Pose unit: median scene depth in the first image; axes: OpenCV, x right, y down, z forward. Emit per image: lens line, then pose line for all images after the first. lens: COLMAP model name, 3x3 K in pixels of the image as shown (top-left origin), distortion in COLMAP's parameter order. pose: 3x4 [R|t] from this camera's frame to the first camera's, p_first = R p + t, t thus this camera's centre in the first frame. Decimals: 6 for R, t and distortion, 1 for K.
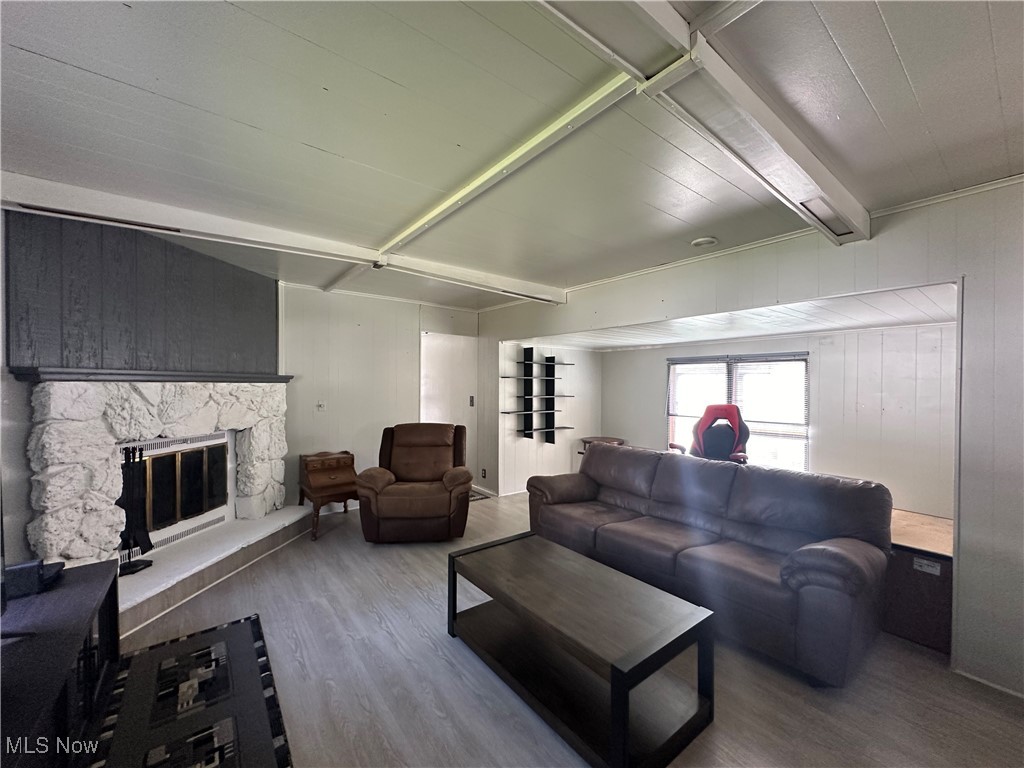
lens RADIAL K [[407.9, 0, 512.0], [0, 407.9, 384.0], [0, 0, 1]] dist [-0.001667, 0.000117]
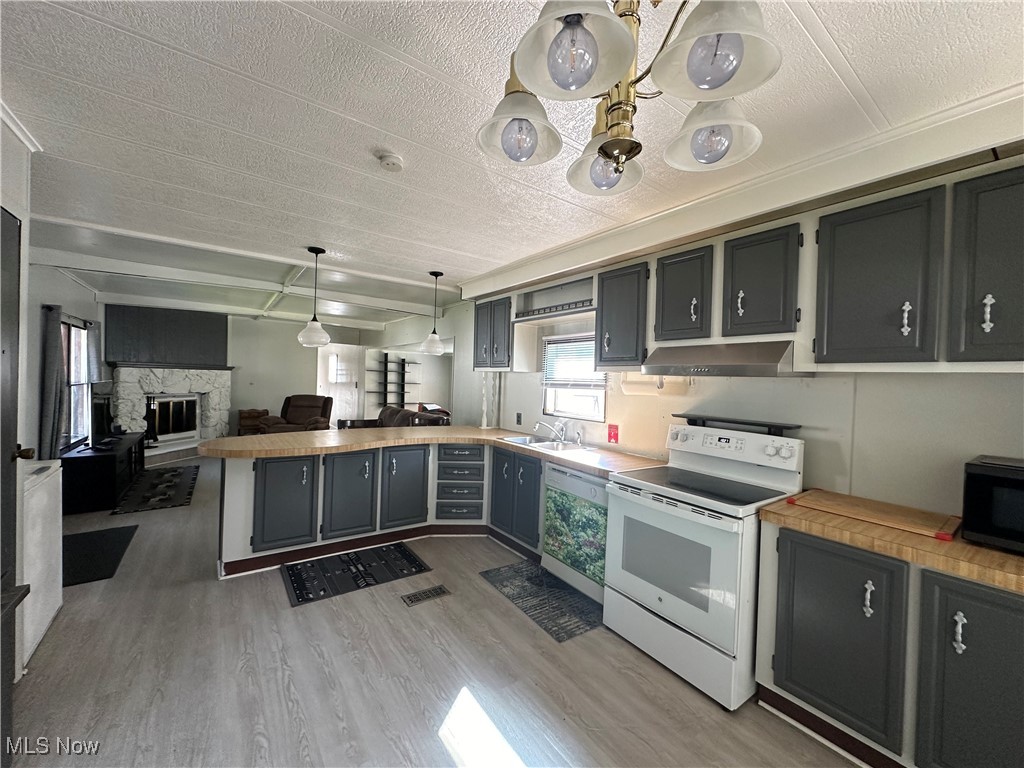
lens RADIAL K [[407.9, 0, 512.0], [0, 407.9, 384.0], [0, 0, 1]] dist [-0.001667, 0.000117]
pose [[0.999391, 0.024895, -0.024435, 1.026375], [-0.024577, 0.999610, 0.013232, 0.003624], [0.024755, -0.012623, 0.999614, -1.099909]]
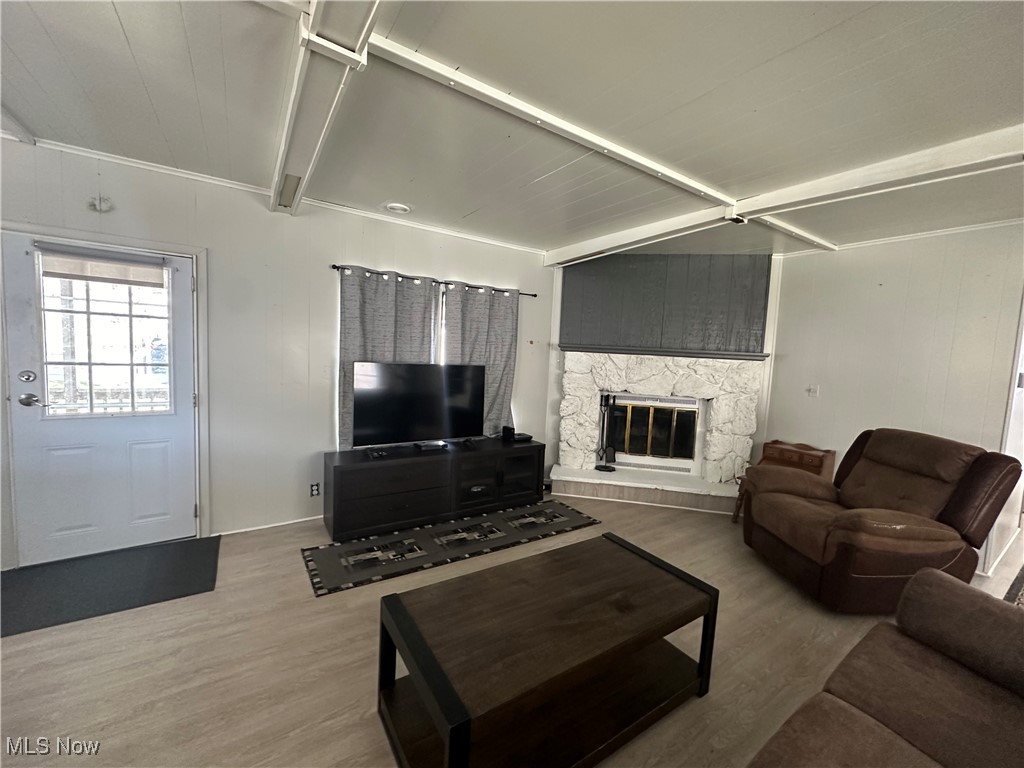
lens RADIAL K [[407.9, 0, 512.0], [0, 407.9, 384.0], [0, 0, 1]] dist [-0.001667, 0.000117]
pose [[-0.067801, 0.070167, -0.995228, 0.584794], [-0.050481, 0.996005, 0.073661, 0.013071], [0.996421, 0.055235, -0.063988, 0.612537]]
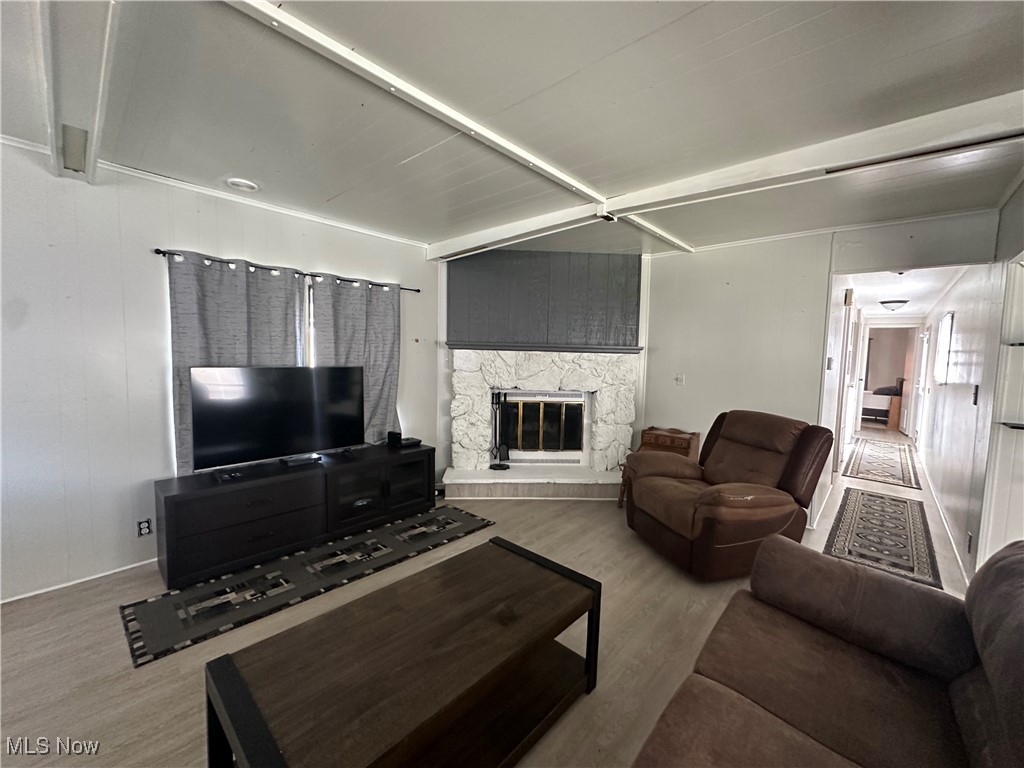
lens RADIAL K [[407.9, 0, 512.0], [0, 407.9, 384.0], [0, 0, 1]] dist [-0.001667, 0.000117]
pose [[0.172905, 0.069490, -0.982484, 0.536551], [-0.023196, 0.997519, 0.066471, 0.015620], [0.984665, 0.011296, 0.174088, 0.655140]]
